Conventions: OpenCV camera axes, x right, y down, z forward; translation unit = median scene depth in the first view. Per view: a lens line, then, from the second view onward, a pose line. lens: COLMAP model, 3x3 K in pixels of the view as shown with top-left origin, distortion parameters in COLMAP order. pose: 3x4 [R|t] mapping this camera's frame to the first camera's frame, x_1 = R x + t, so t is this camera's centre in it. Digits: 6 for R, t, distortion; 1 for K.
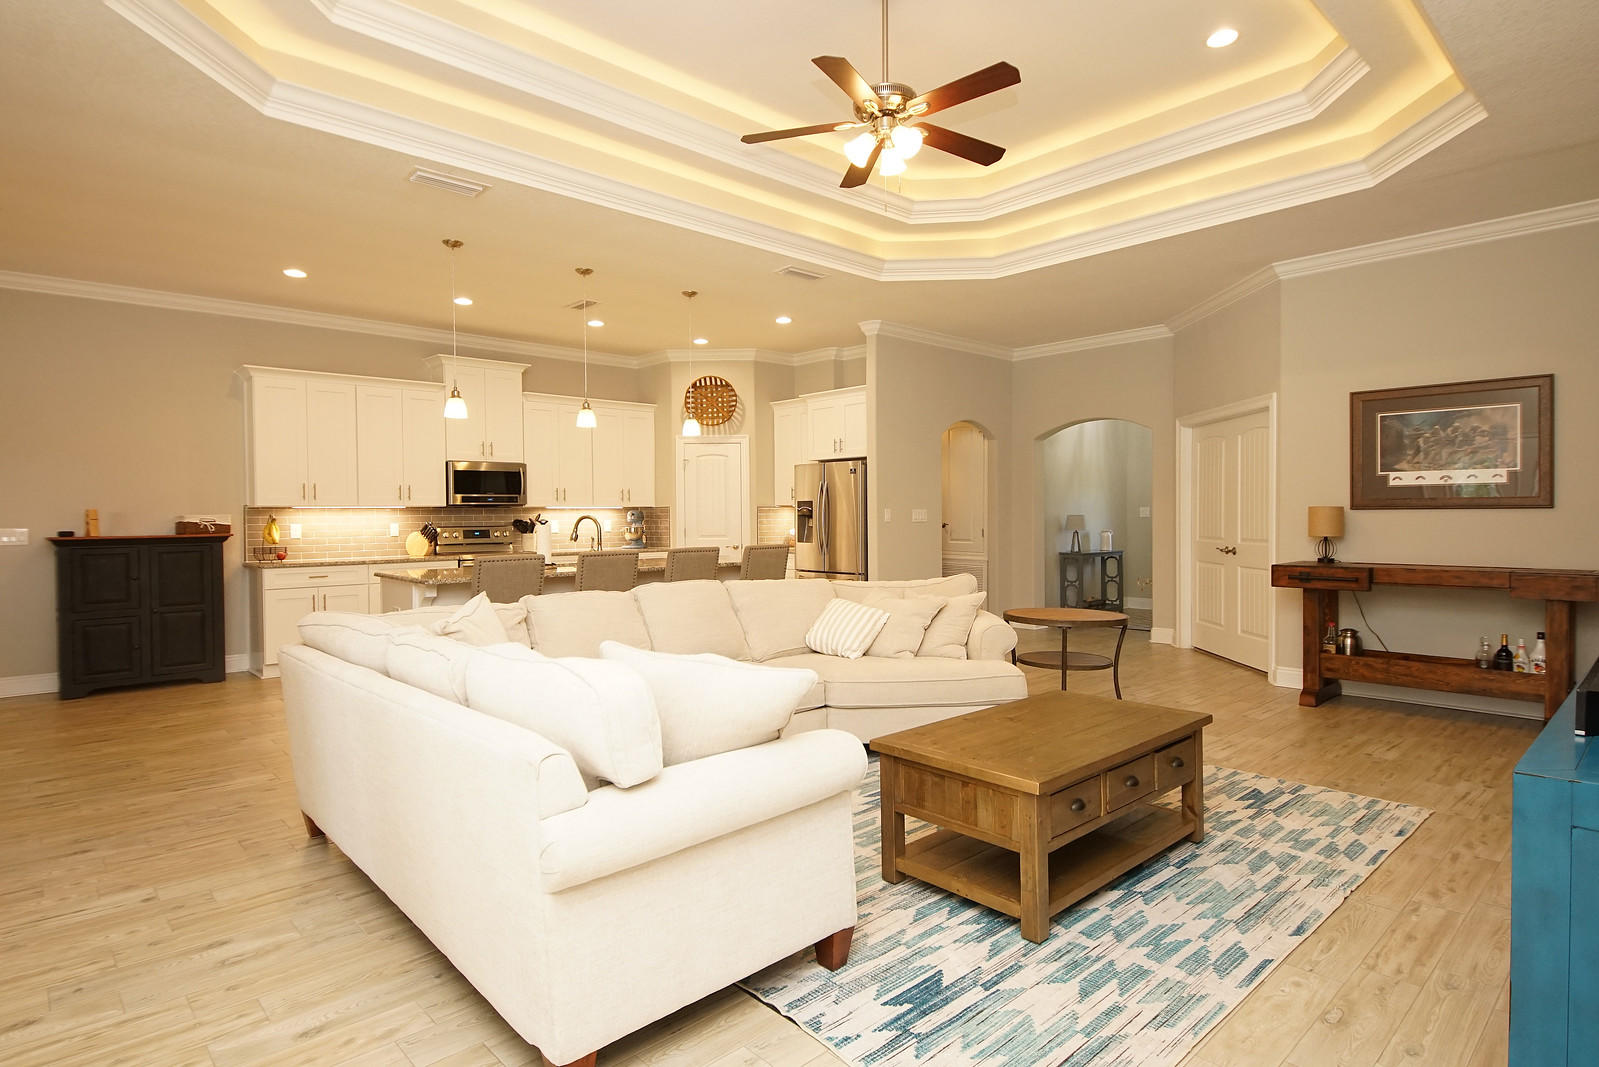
lens RADIAL K [[812.2, 0, 796.1], [0, 812.2, 575.3], [0, 0, 1]] dist [-0.004454, -0.001040]
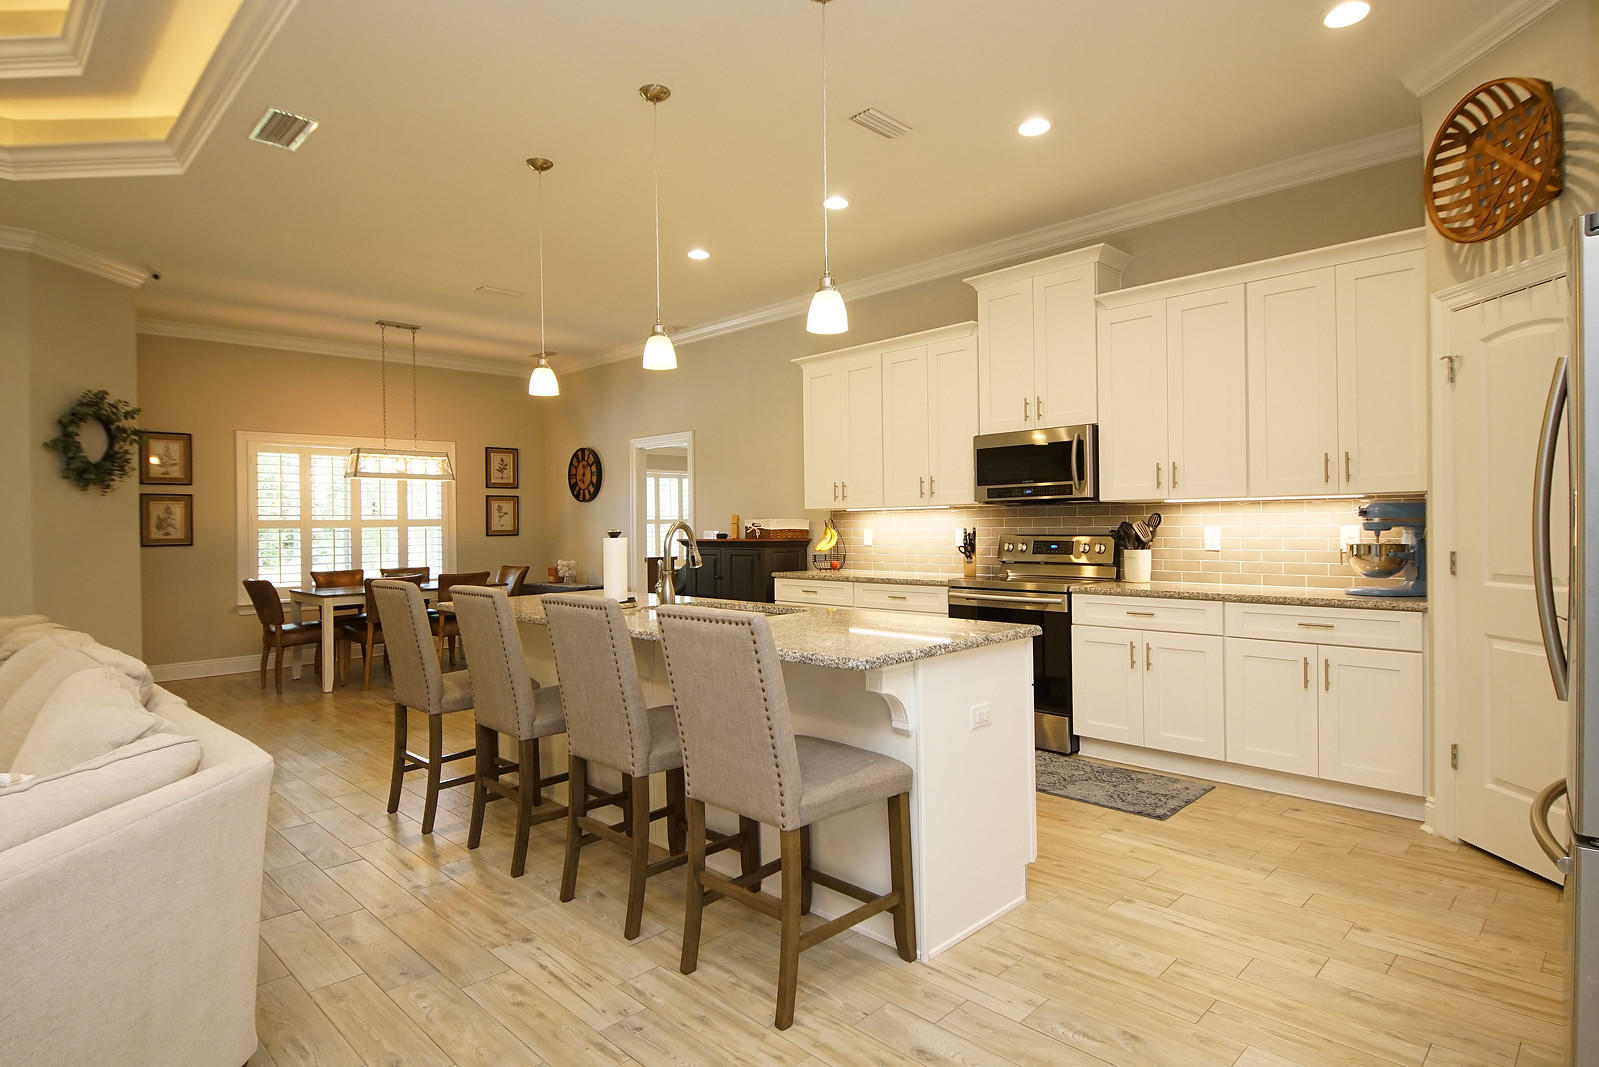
lens RADIAL K [[855.4, 0, 790.4], [0, 855.4, 526.4], [0, 0, 1]] dist [0.024398, -0.022315]
pose [[0.062400, 0.005943, -0.998033, 0.257884], [-0.062819, 0.998023, 0.002016, -0.059688], [0.996072, 0.062570, 0.062650, 0.816179]]
